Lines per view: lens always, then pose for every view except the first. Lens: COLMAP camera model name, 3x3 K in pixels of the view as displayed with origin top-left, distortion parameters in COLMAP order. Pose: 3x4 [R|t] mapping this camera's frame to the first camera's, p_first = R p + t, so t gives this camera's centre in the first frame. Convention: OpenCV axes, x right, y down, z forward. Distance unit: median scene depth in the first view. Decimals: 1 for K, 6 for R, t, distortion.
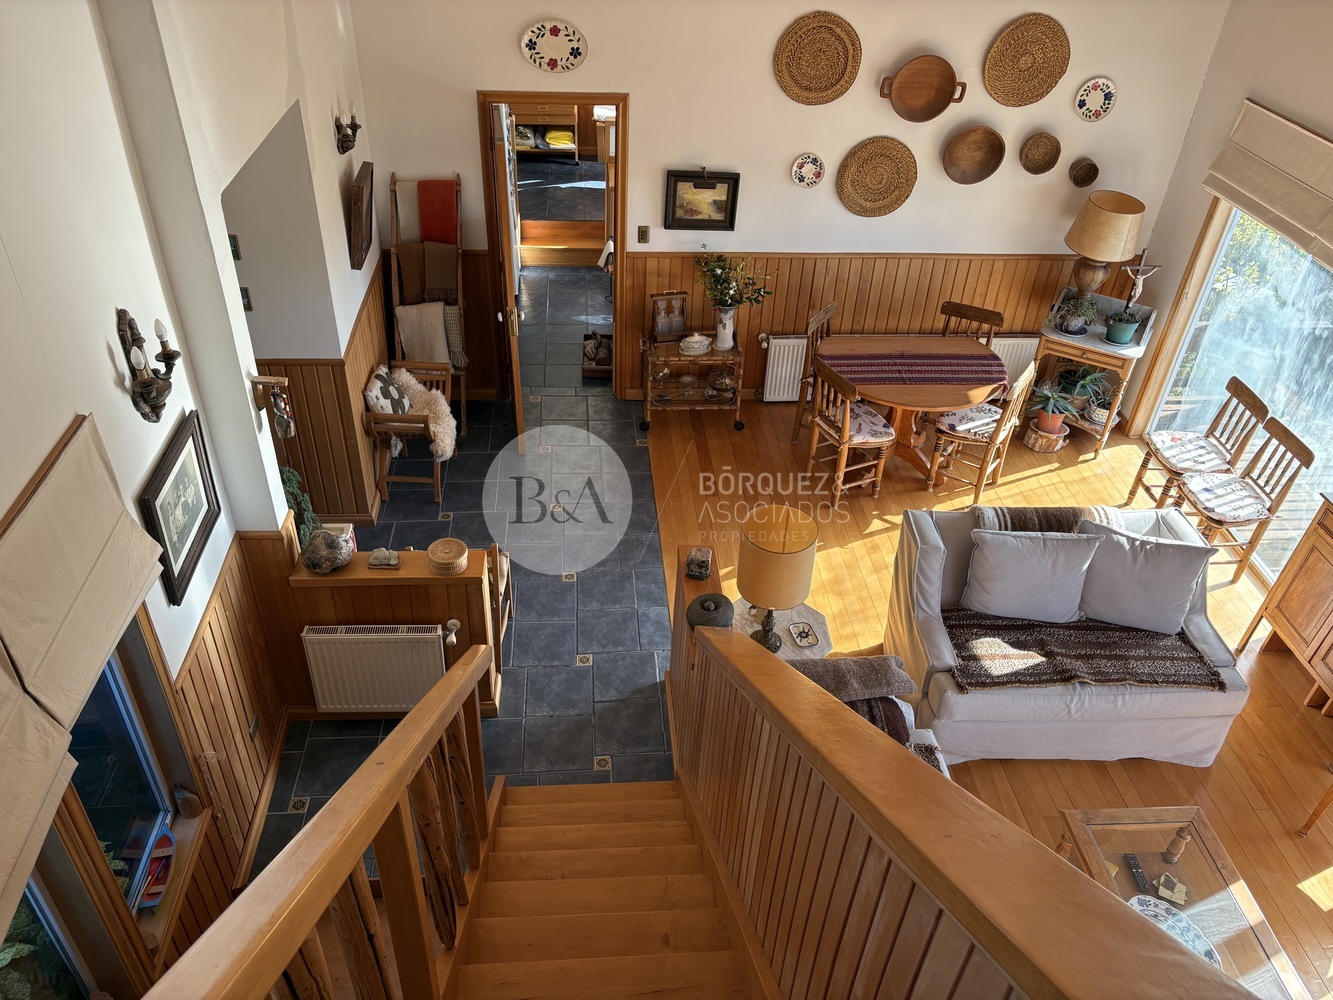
lens RADIAL K [[1012.5, 0, 663.5], [0, 1012.5, 502.3], [0, 0, 1]] dist [0.030518, -0.034398]
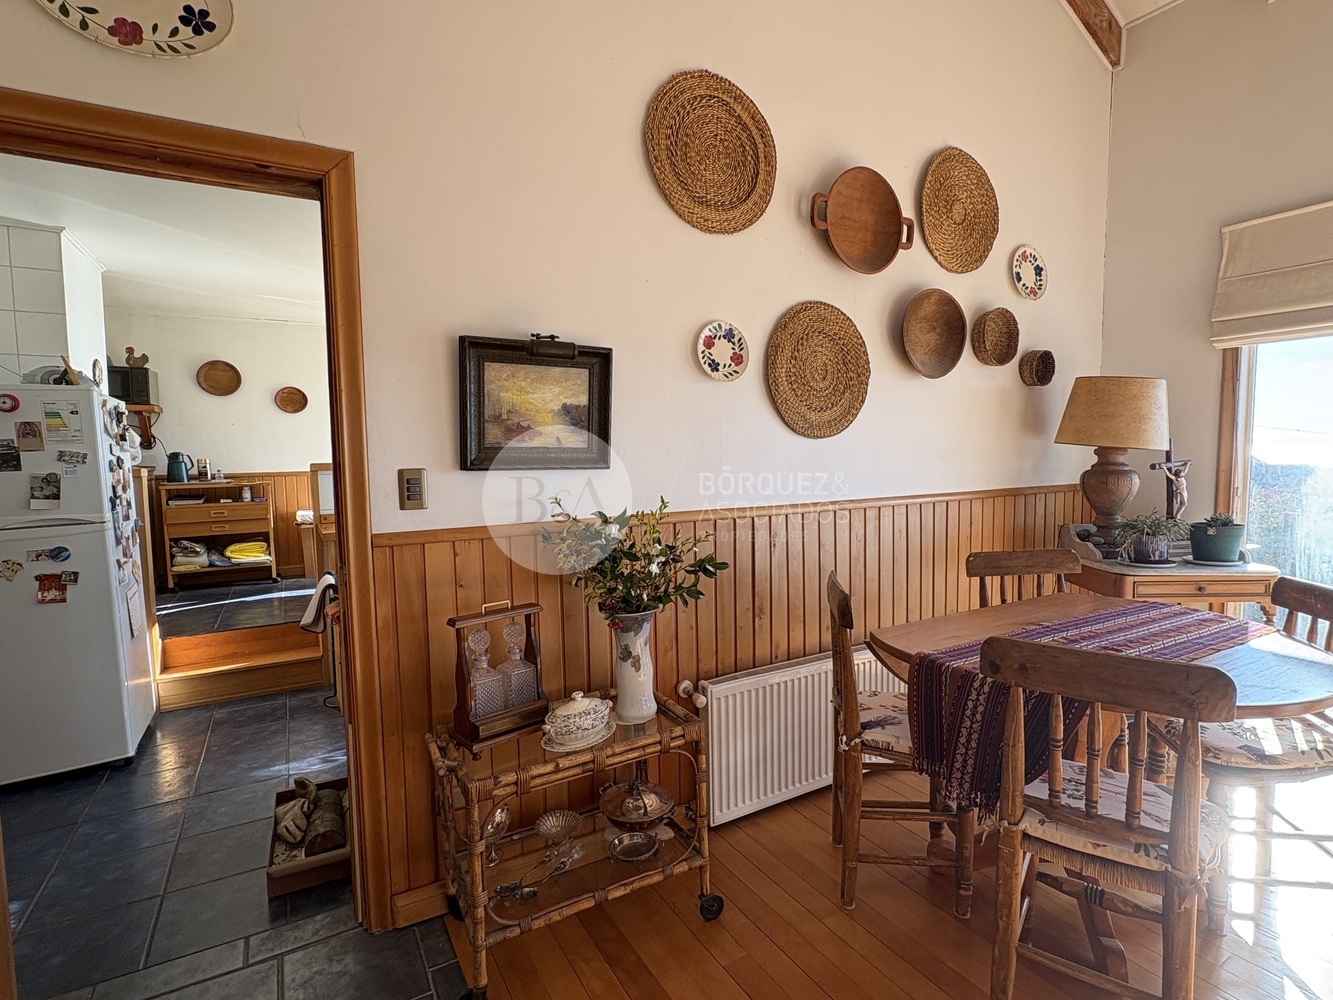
lens RADIAL K [[664.7, 0, 668.9], [0, 664.7, 500.8], [0, 0, 1]] dist [-0.000677, -0.000888]
pose [[0.899570, -0.084890, 0.428448, -0.042887], [0.299086, 0.834596, -0.462599, -0.098950], [-0.318311, 0.544283, 0.776166, 0.754457]]
